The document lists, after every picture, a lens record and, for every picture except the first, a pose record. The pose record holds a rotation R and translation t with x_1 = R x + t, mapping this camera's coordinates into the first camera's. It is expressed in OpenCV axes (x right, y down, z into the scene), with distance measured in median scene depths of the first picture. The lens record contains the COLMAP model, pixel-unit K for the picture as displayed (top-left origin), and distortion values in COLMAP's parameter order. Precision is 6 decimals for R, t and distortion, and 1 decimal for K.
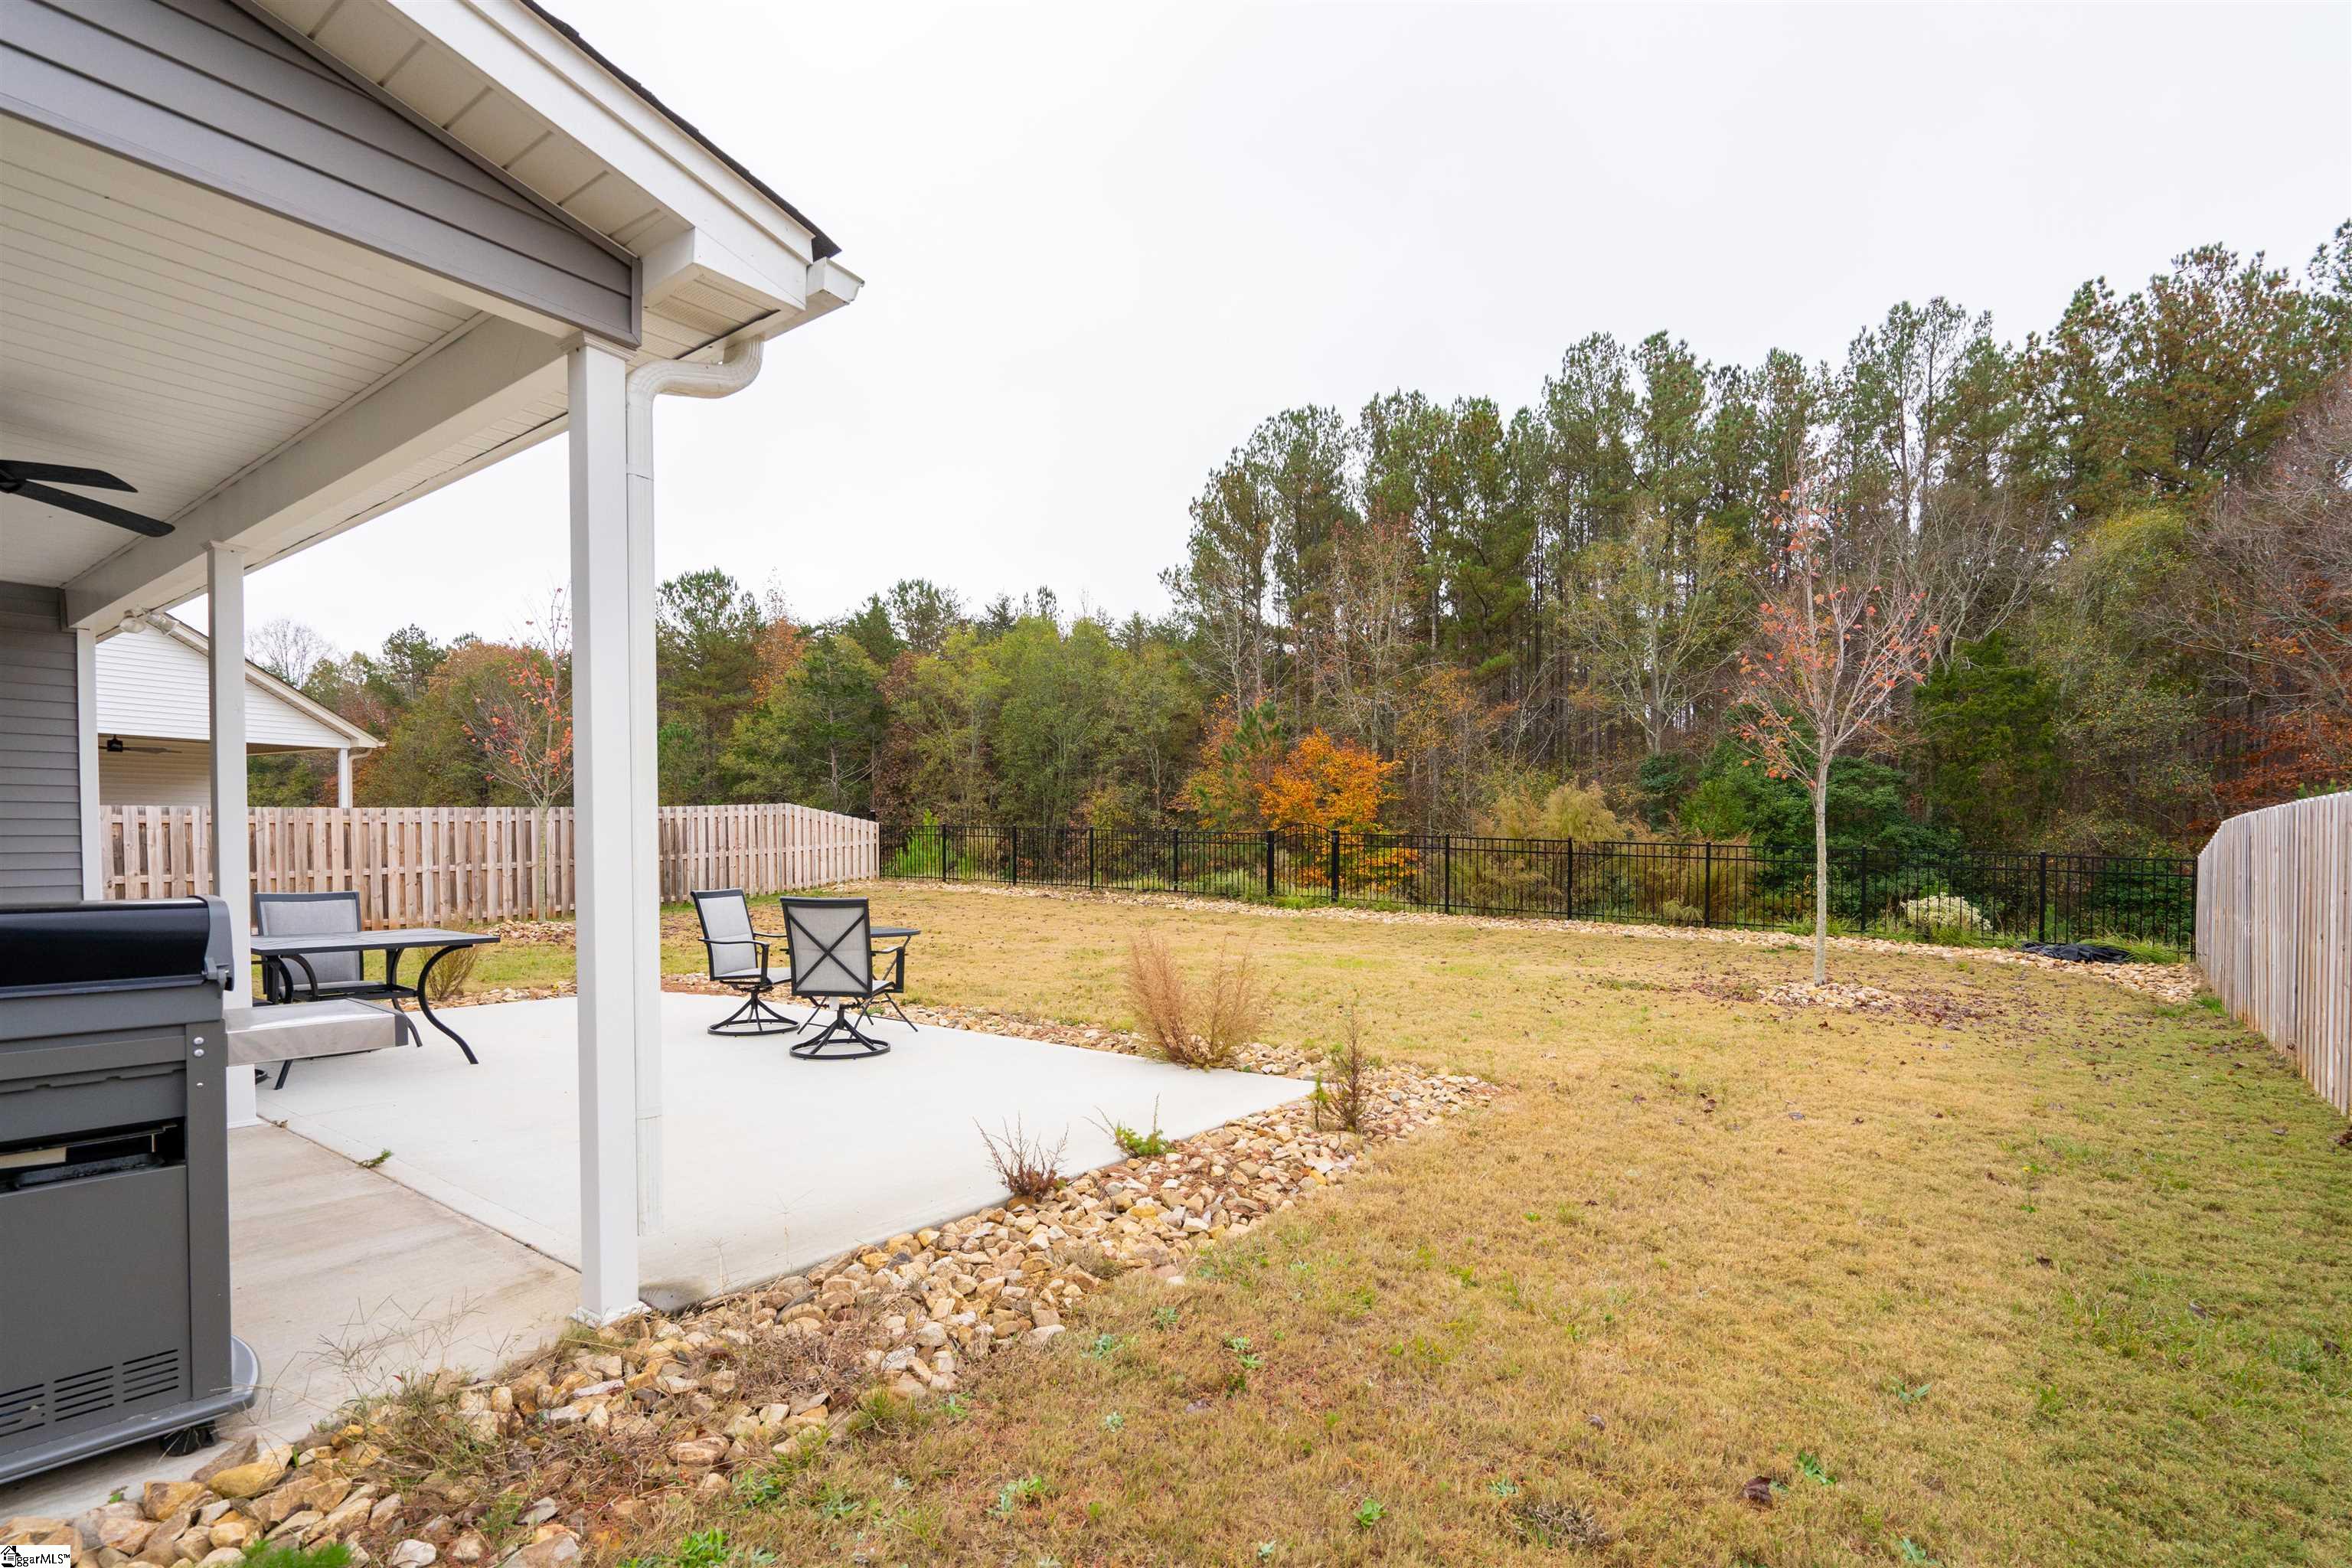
lens RADIAL K [[1113.1, 0, 1175.3], [0, 1113.1, 869.6], [0, 0, 1]] dist [-0.003236, -0.000056]
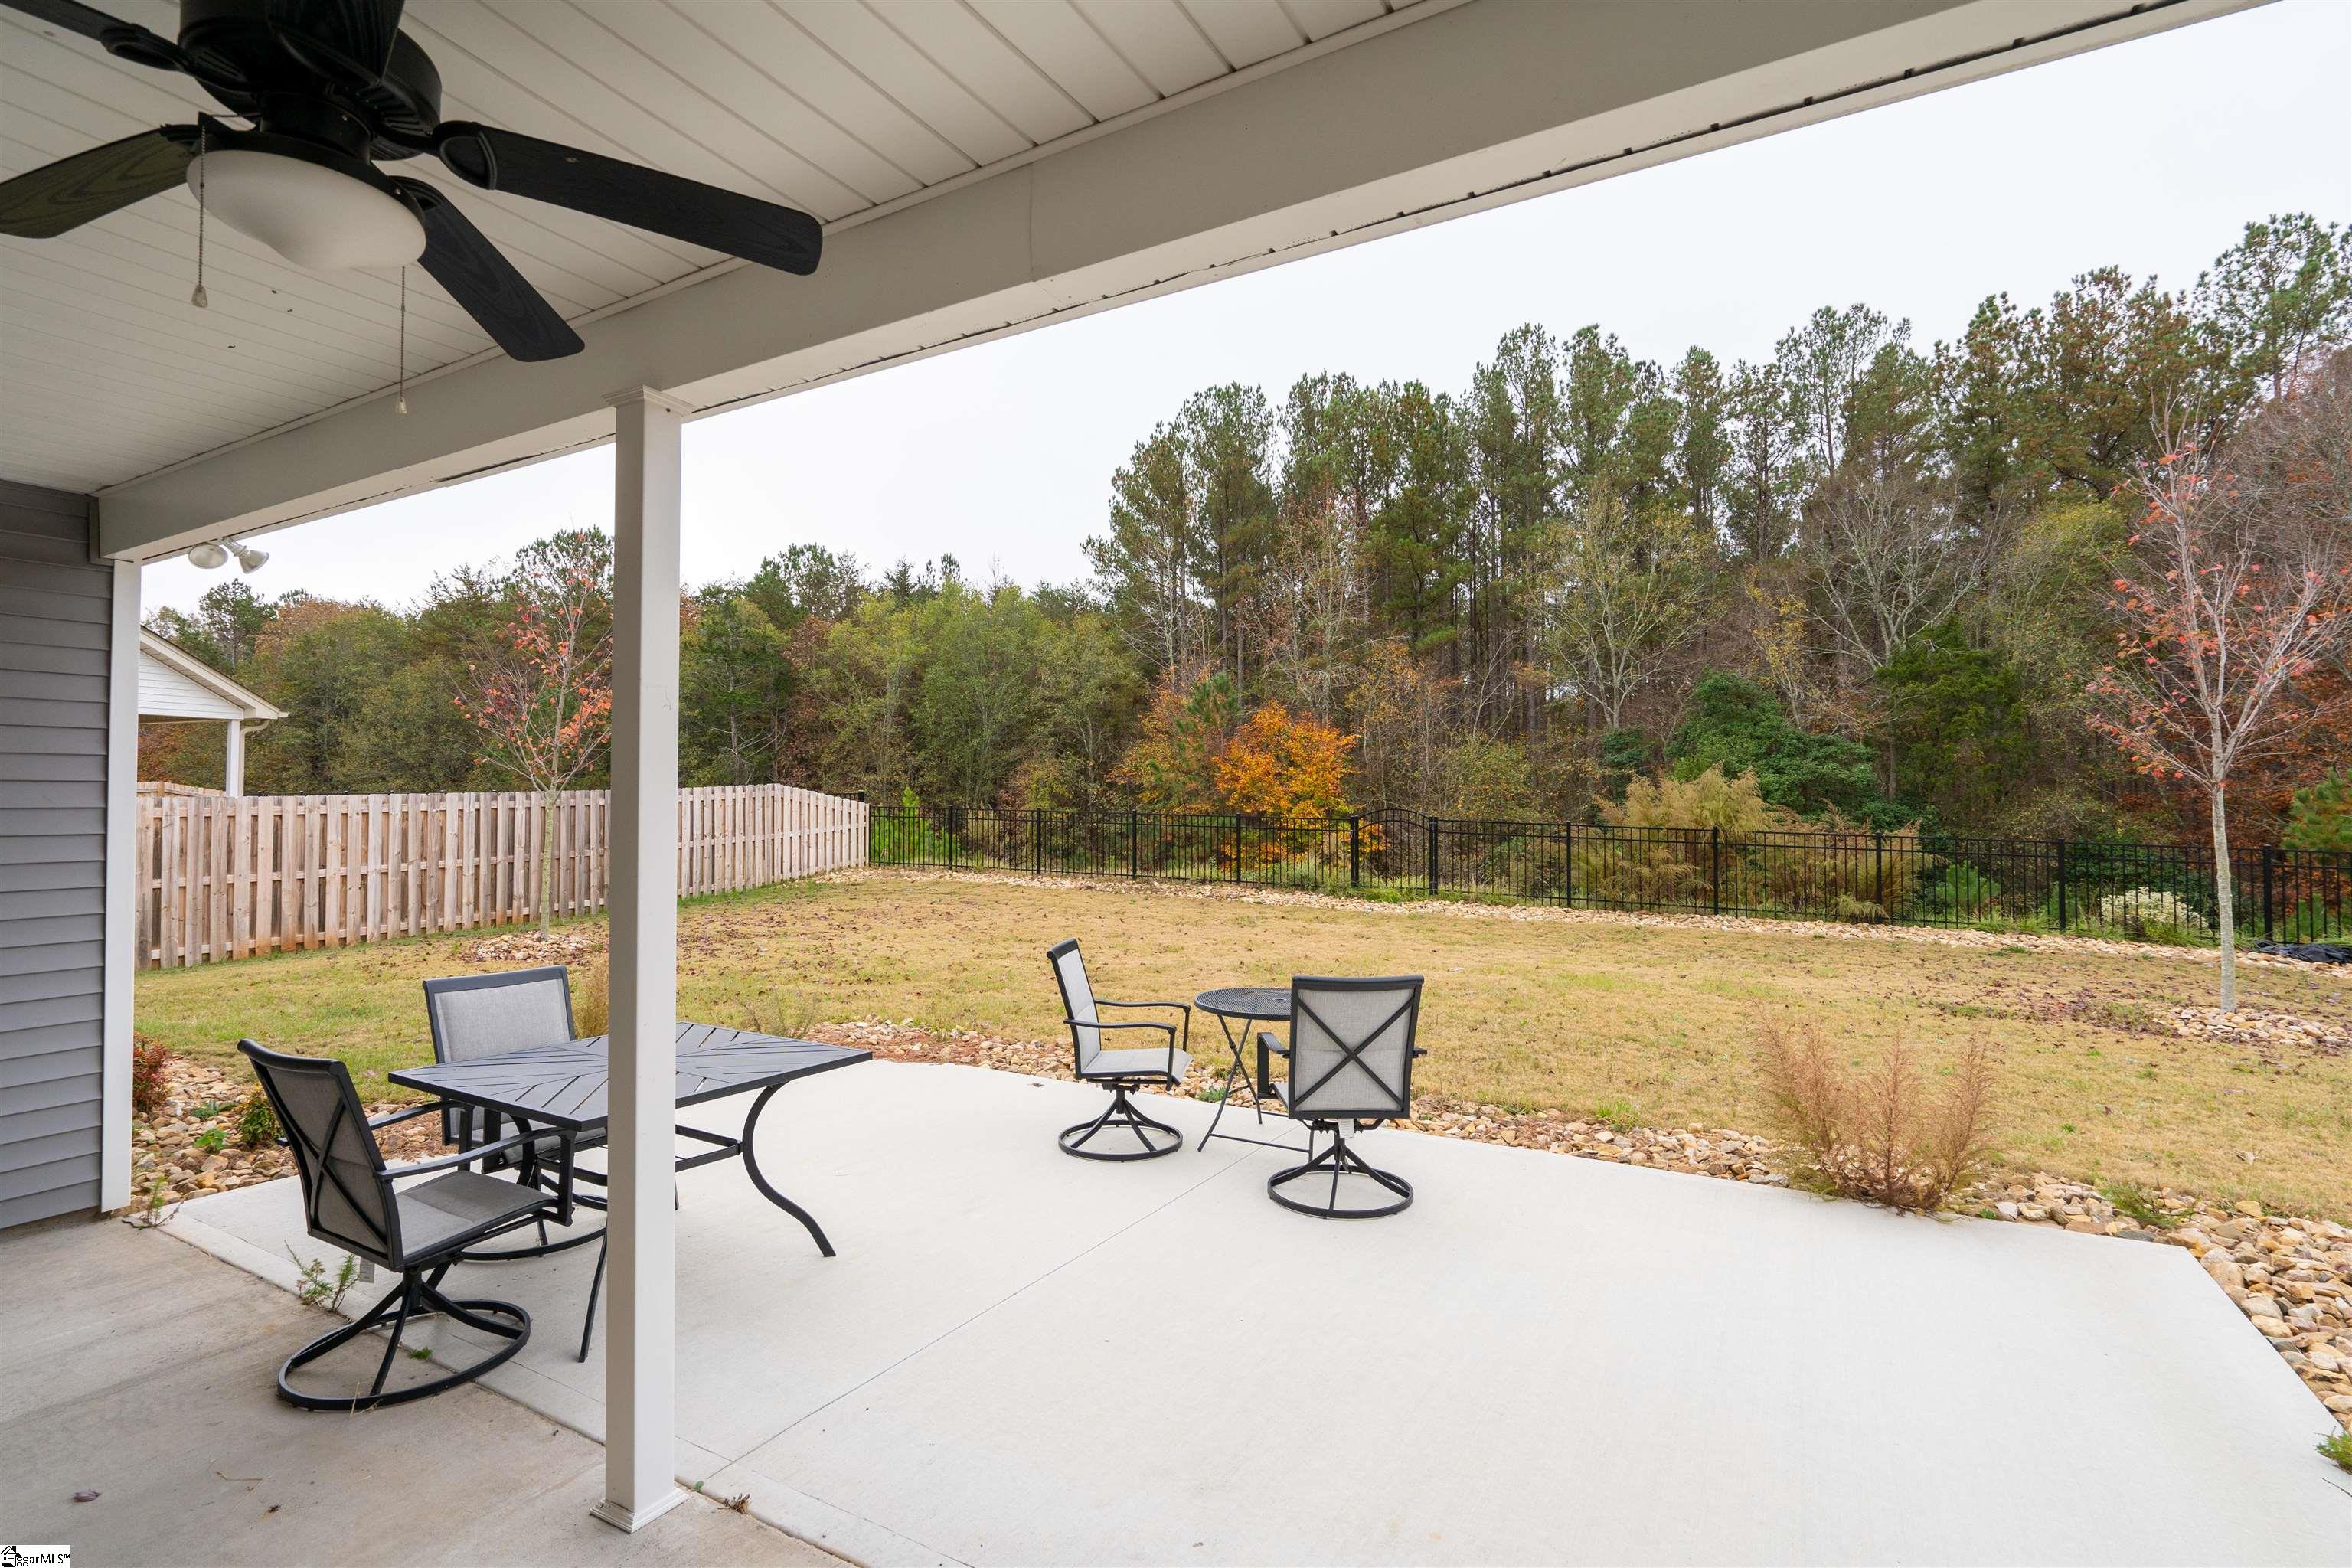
lens RADIAL K [[1094.3, 0, 1176.0], [0, 1094.3, 784.0], [0, 0, 1]] dist [-0.003622, -0.000331]
pose [[0.992819, -0.000977, 0.119623, -0.094566], [0.006613, 0.998886, -0.046730, -0.011411], [-0.119444, 0.047185, 0.991719, 0.065103]]
